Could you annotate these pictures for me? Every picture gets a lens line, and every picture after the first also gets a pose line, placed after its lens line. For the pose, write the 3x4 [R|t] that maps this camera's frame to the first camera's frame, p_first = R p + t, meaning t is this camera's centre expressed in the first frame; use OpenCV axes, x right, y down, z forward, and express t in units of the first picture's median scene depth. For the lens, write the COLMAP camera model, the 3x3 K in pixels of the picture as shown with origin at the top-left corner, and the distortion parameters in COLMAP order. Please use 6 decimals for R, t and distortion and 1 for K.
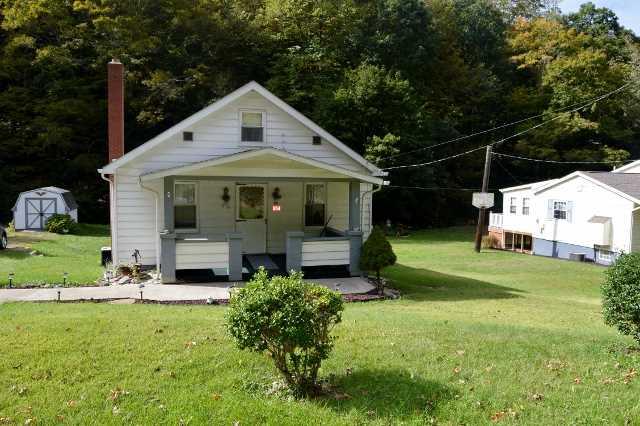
lens RADIAL K [[500.6, 0, 318.7], [0, 500.6, 212.6], [0, 0, 1]] dist [-0.077224, 0.019565]
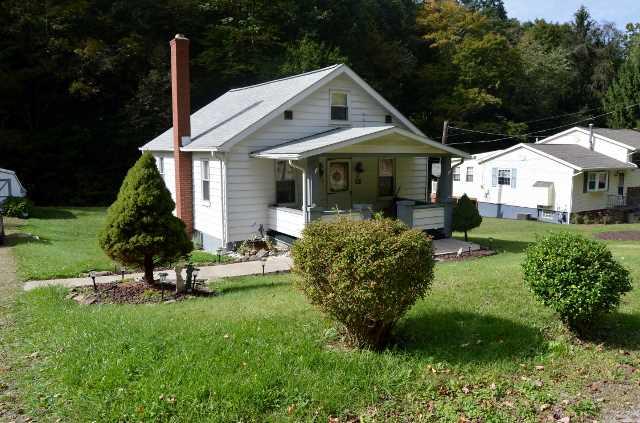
lens RADIAL K [[500.6, 0, 324.3], [0, 500.6, 212.9], [0, 0, 1]] dist [-0.077224, 0.019565]
pose [[0.967574, -0.044504, 0.248635, -0.190259], [0.030416, 0.997722, 0.060217, -0.003517], [-0.250748, -0.050702, 0.966724, -0.019323]]
